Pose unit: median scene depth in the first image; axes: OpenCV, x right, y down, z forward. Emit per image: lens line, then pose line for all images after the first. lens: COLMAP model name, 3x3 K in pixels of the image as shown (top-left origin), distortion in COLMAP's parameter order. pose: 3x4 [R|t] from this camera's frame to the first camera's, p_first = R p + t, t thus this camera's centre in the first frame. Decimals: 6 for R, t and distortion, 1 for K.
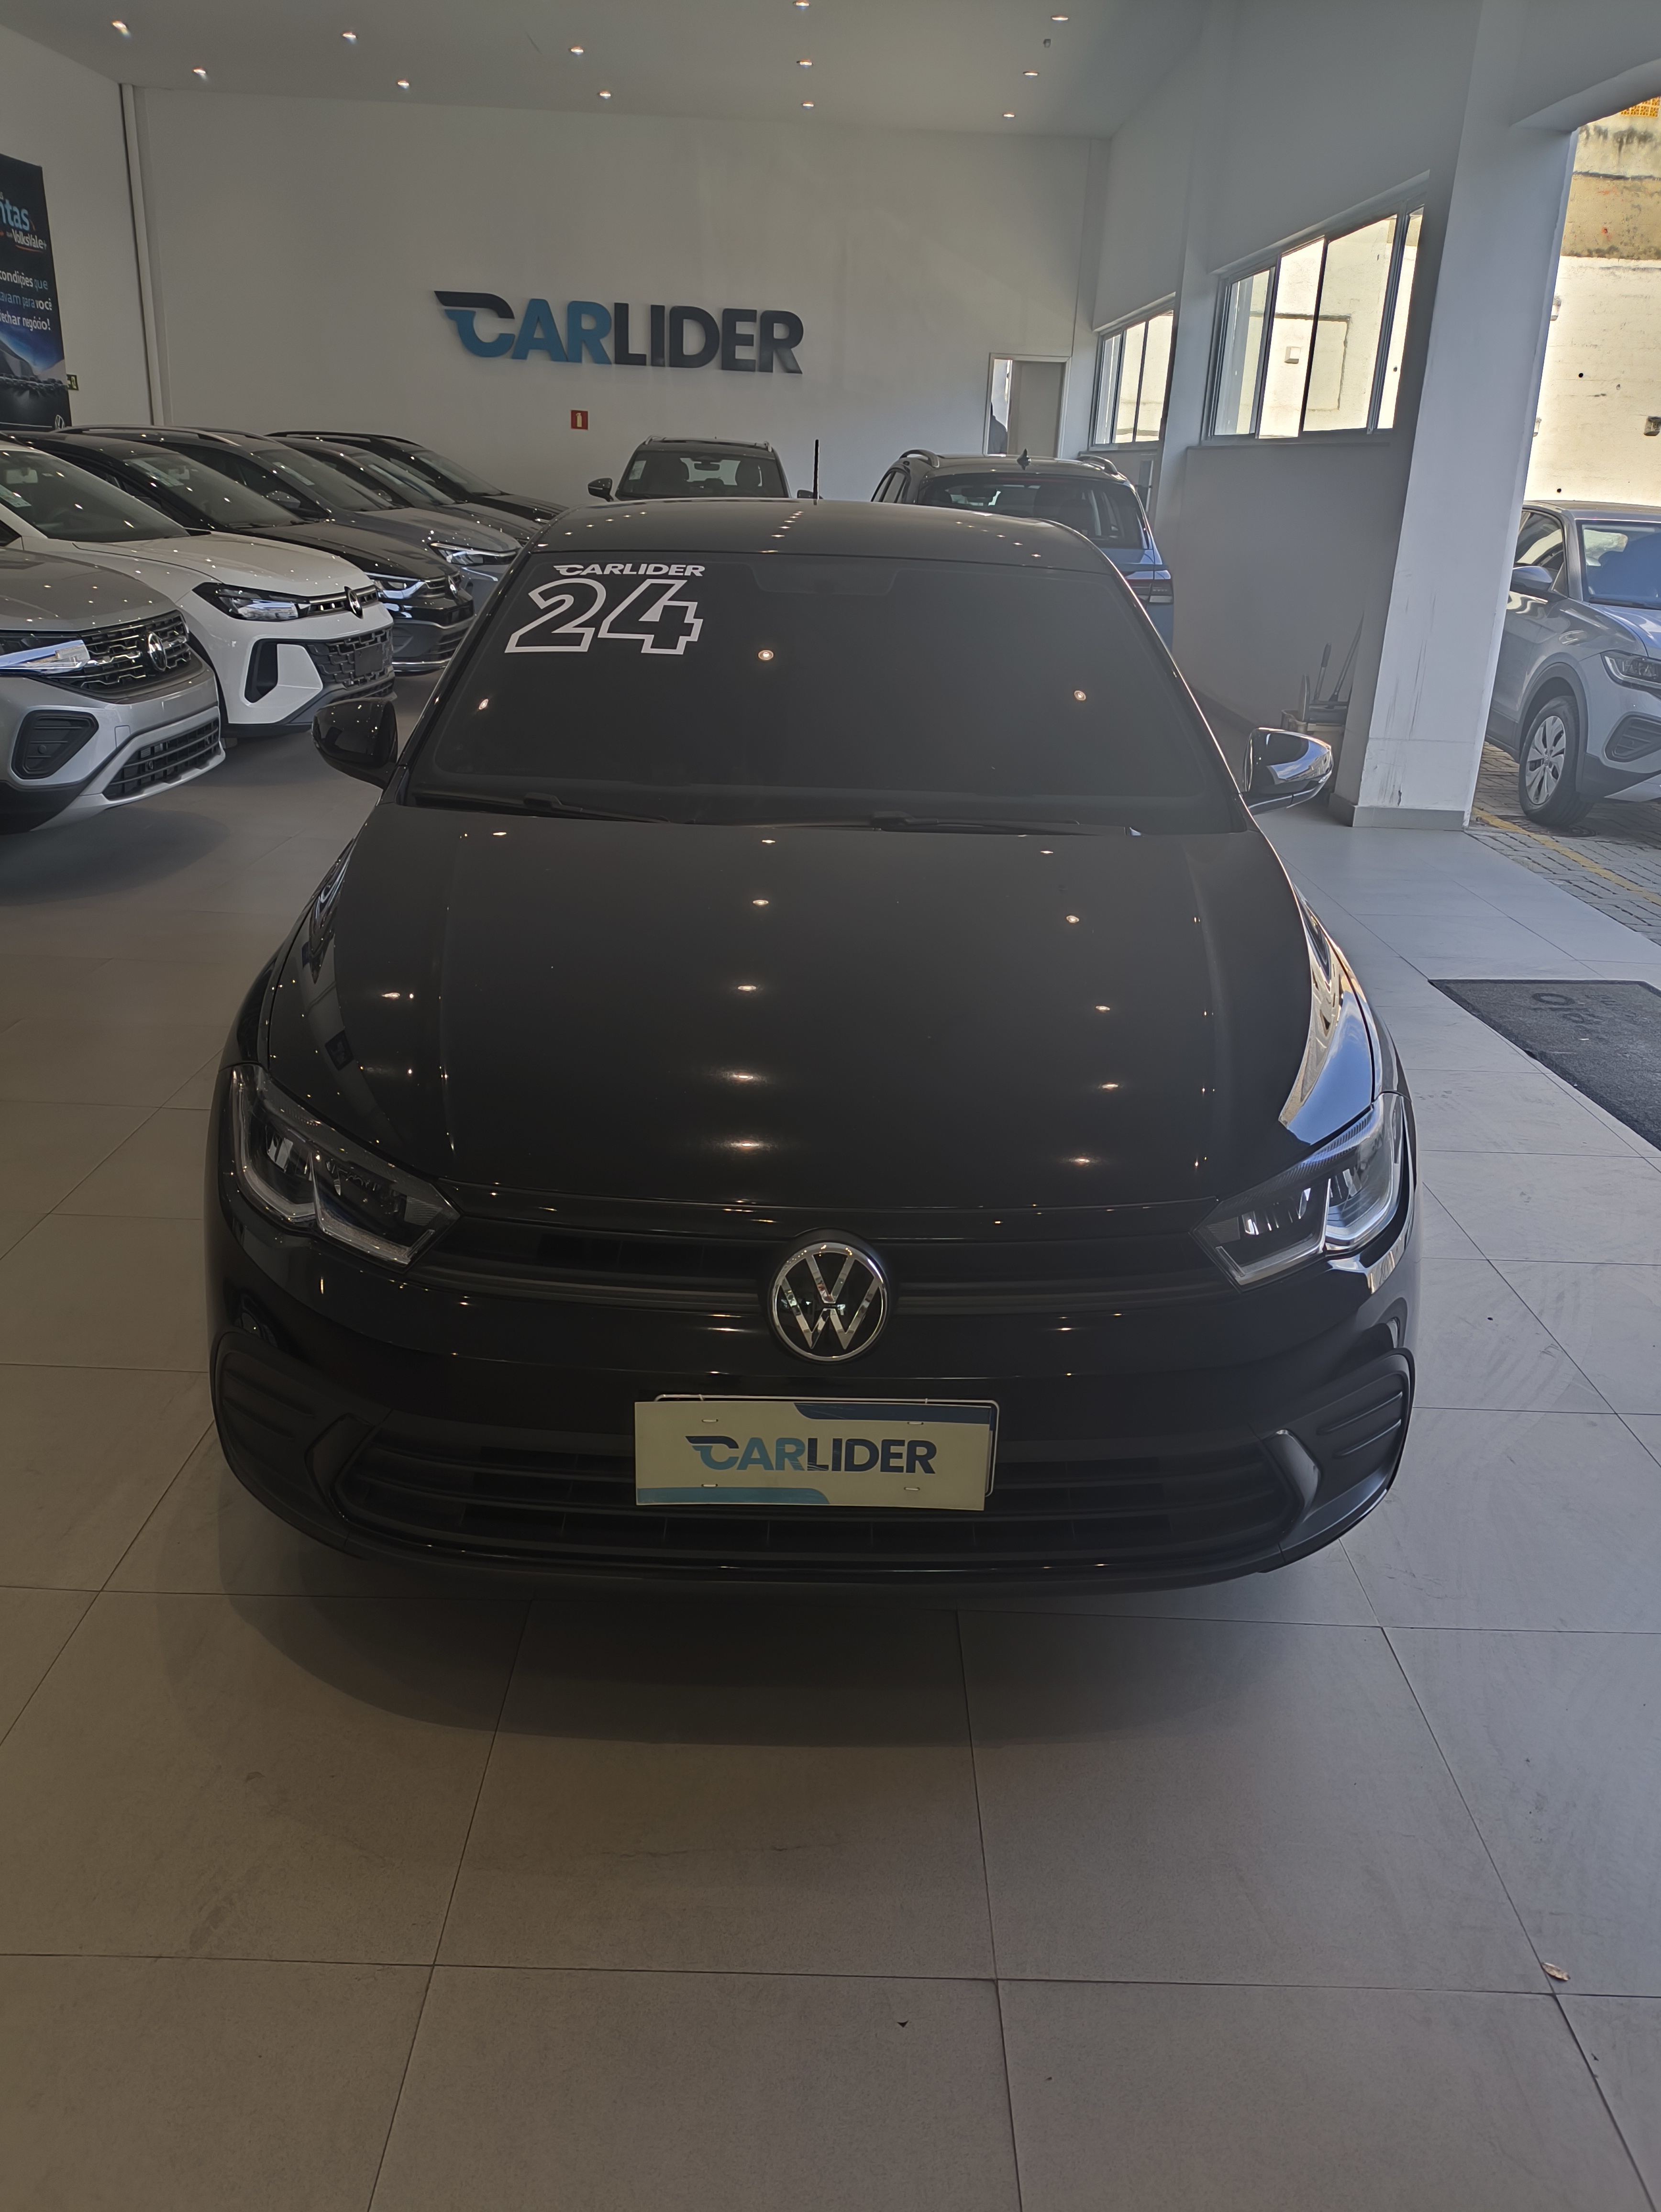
lens RADIAL K [[1695.6, 0, 830.5], [0, 1695.6, 1106.0], [0, 0, 1]] dist [-0.001497, -0.013444]
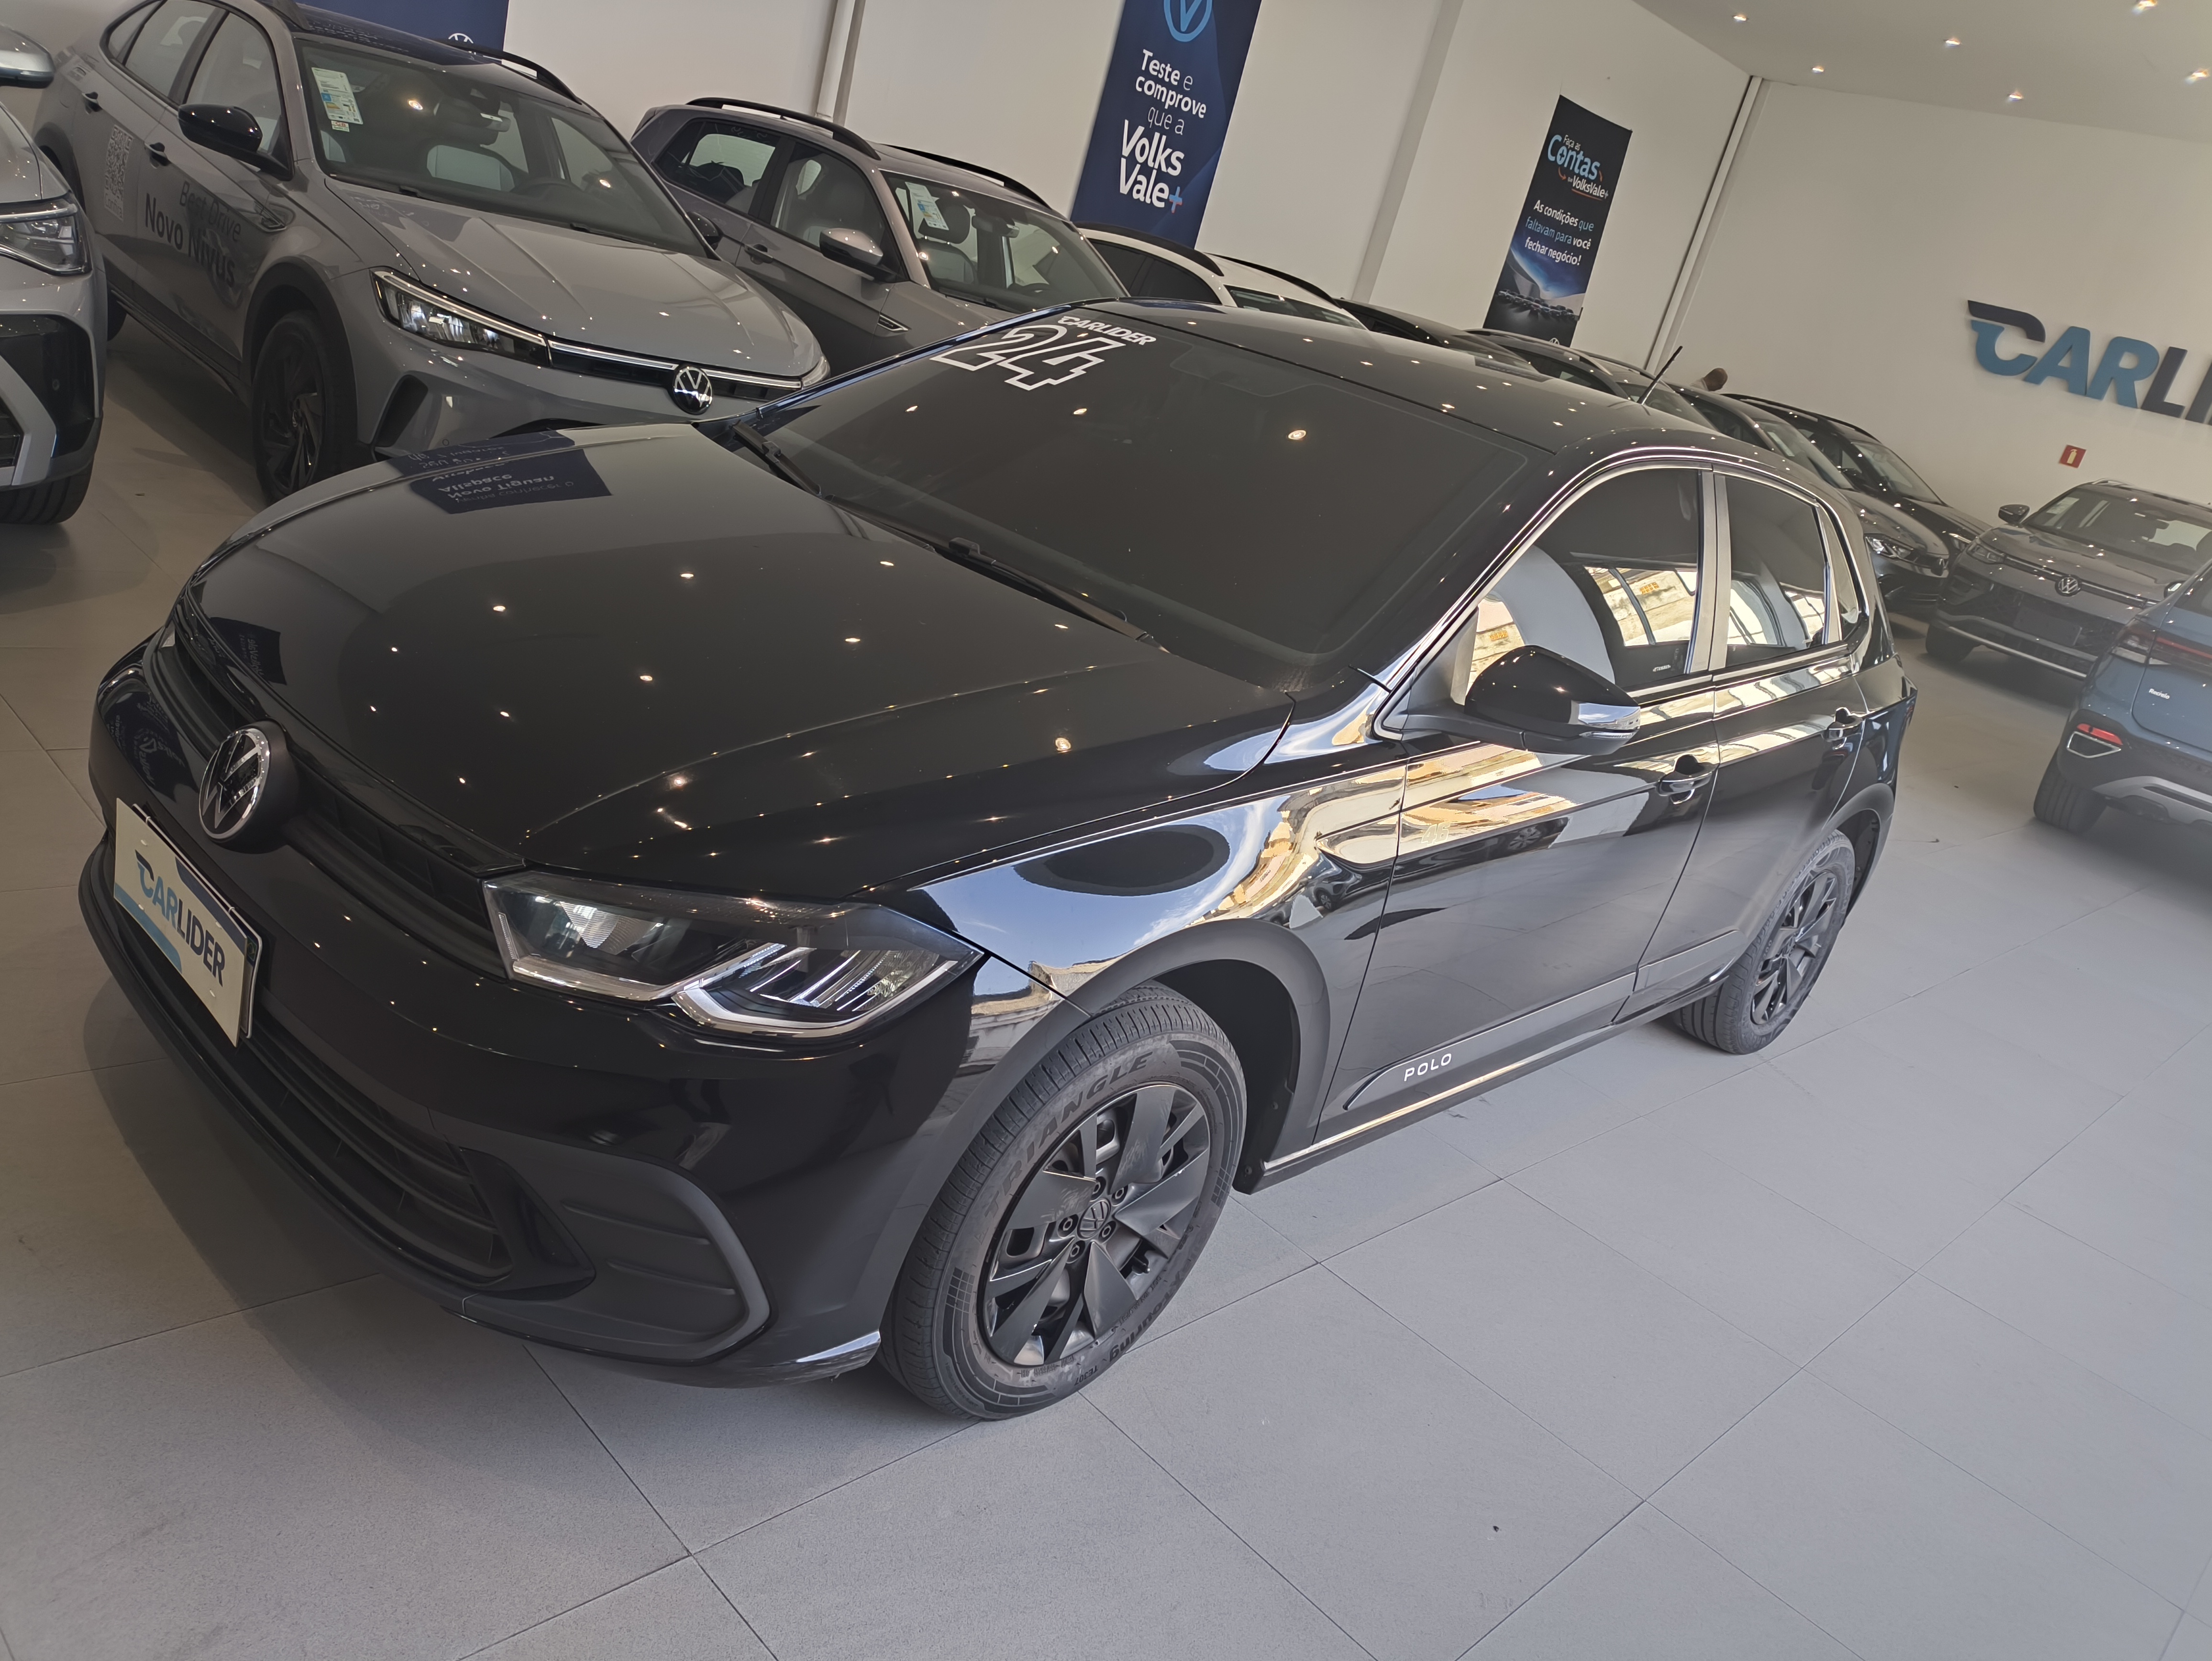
lens RADIAL K [[1636.9, 0, 1106.0], [0, 1636.9, 830.5], [0, 0, 1]] dist [0.002748, 0.011016]
pose [[0.714226, 0.367546, -0.595644, 0.107078], [-0.440828, 0.897242, 0.025060, -0.013393], [0.543647, 0.244678, 0.802858, 0.052944]]
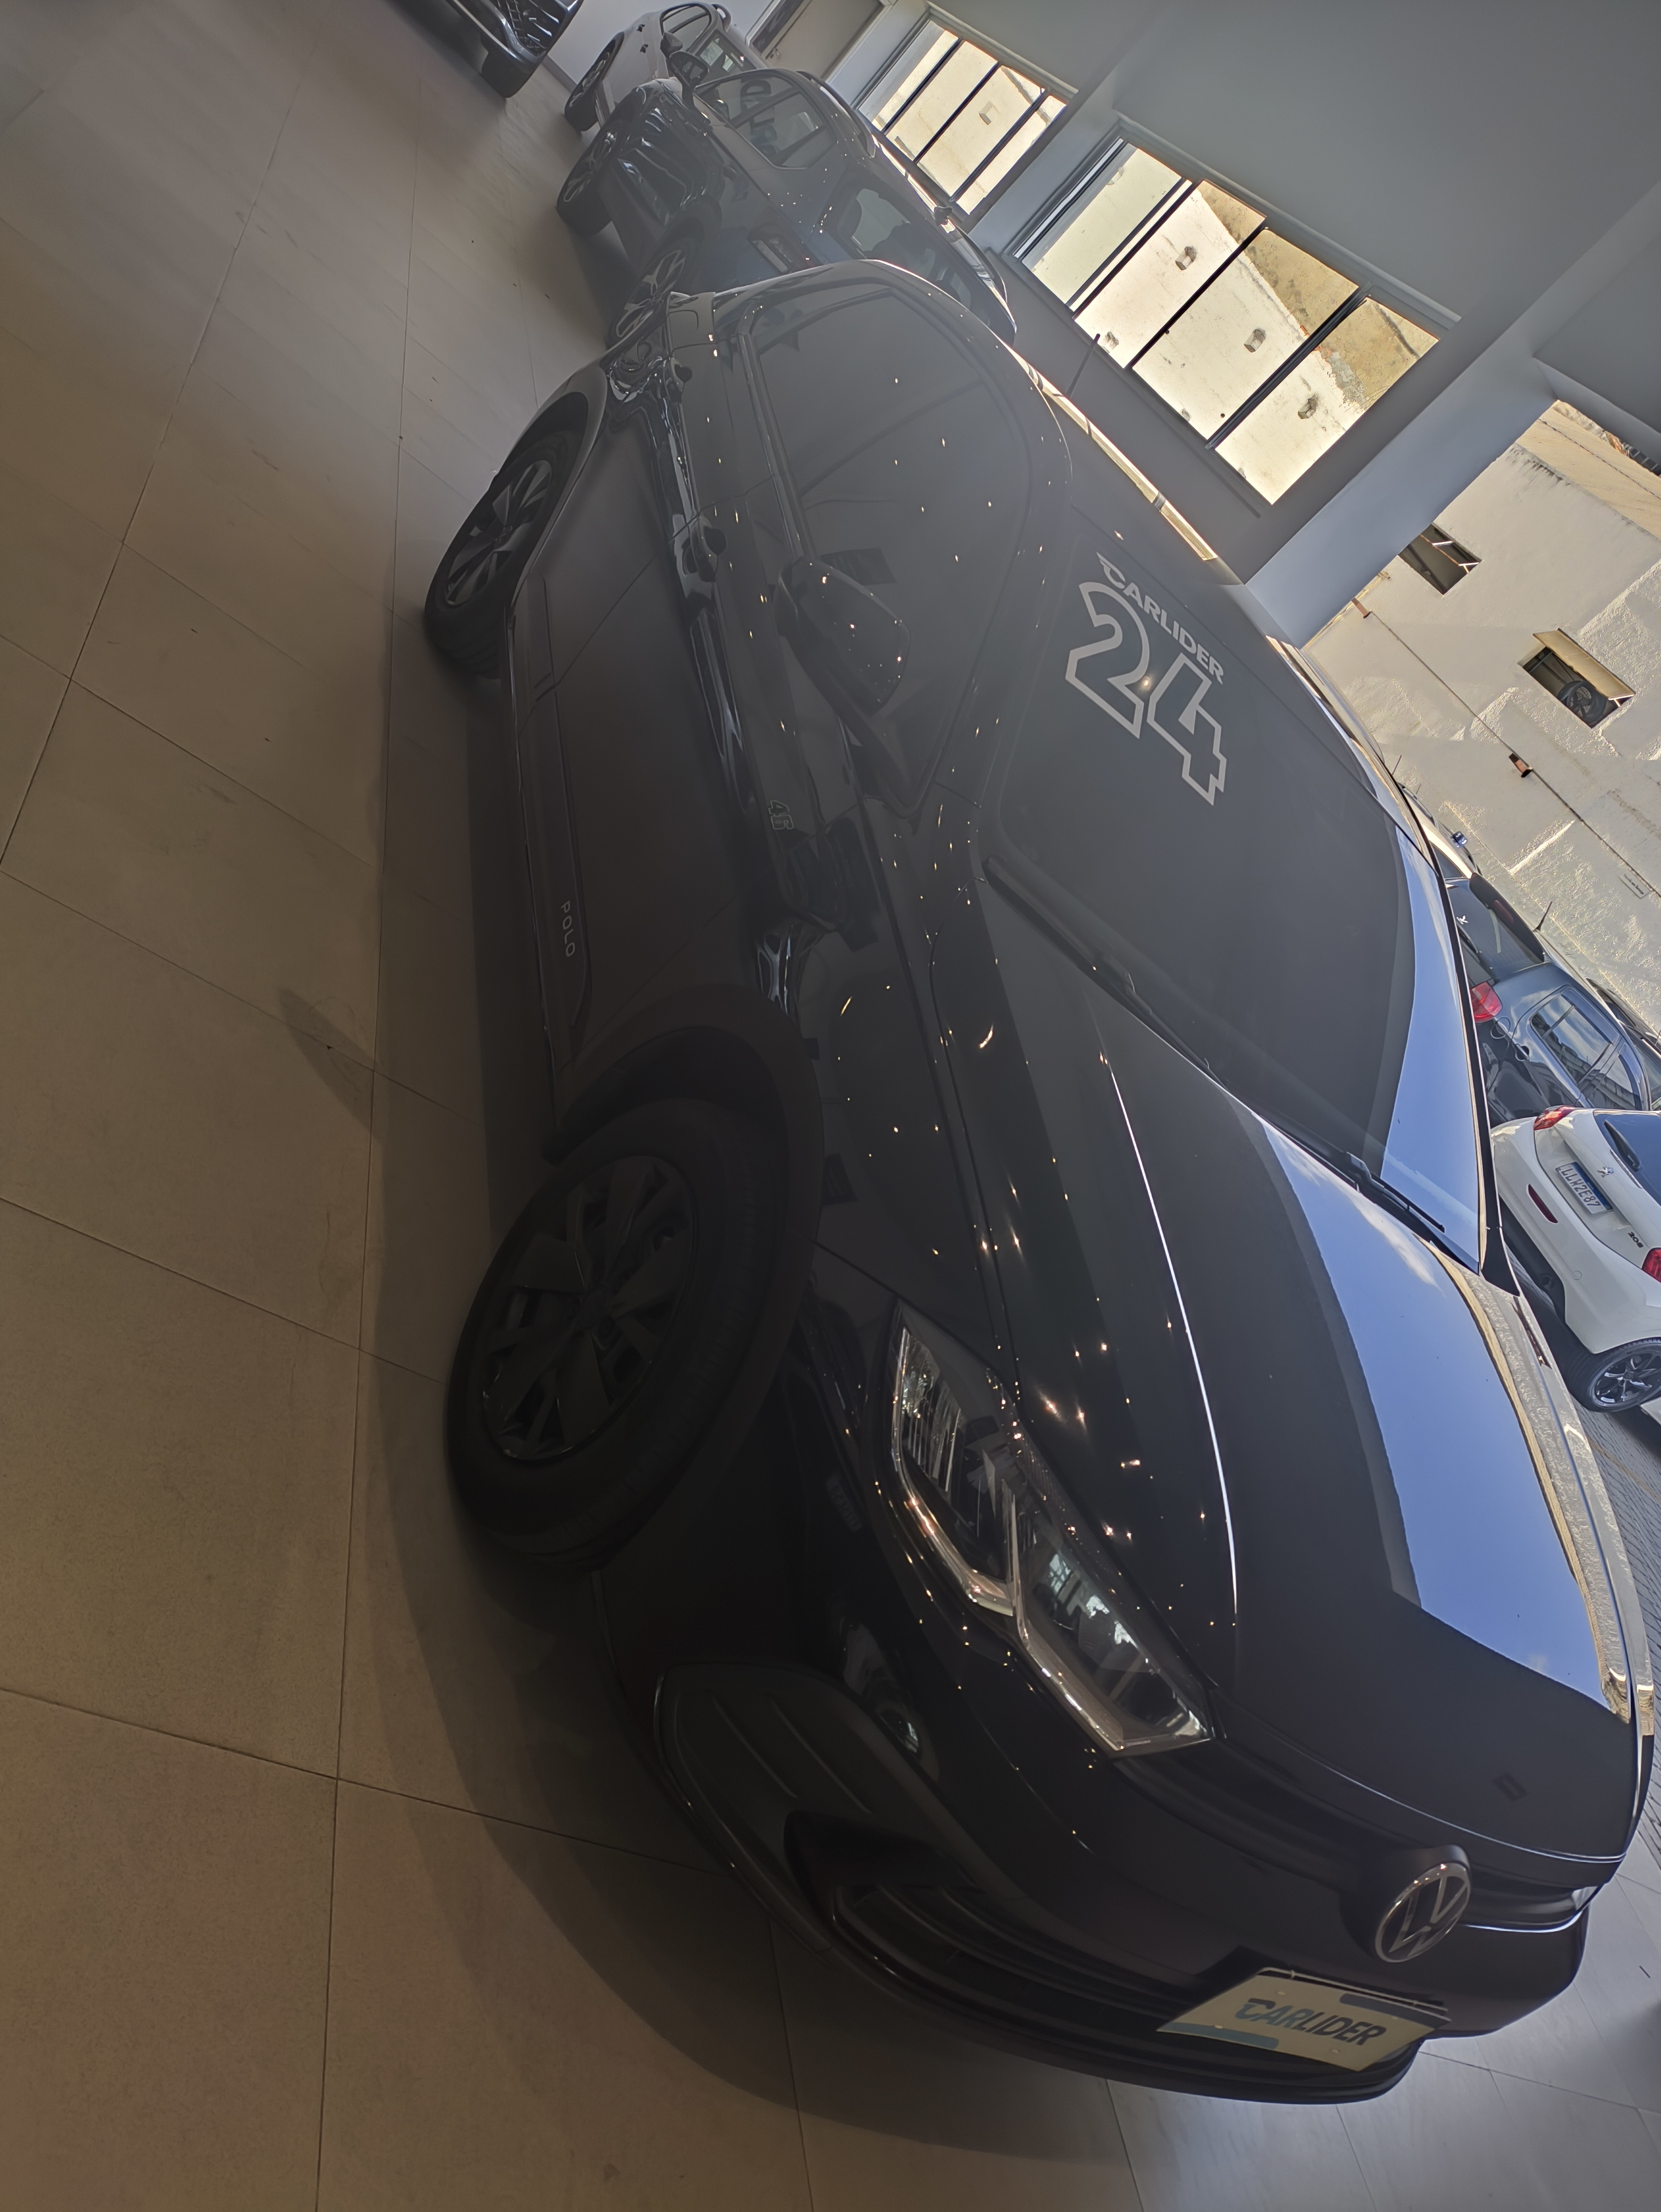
lens RADIAL K [[1631.4, 0, 830.5], [0, 1631.4, 1106.0], [0, 0, 1]] dist [0.004982, -0.007502]
pose [[0.734777, 0.414377, 0.537023, -0.103991], [-0.544595, 0.832367, 0.102867, -0.020305], [-0.404375, -0.368044, 0.837272, 0.056159]]
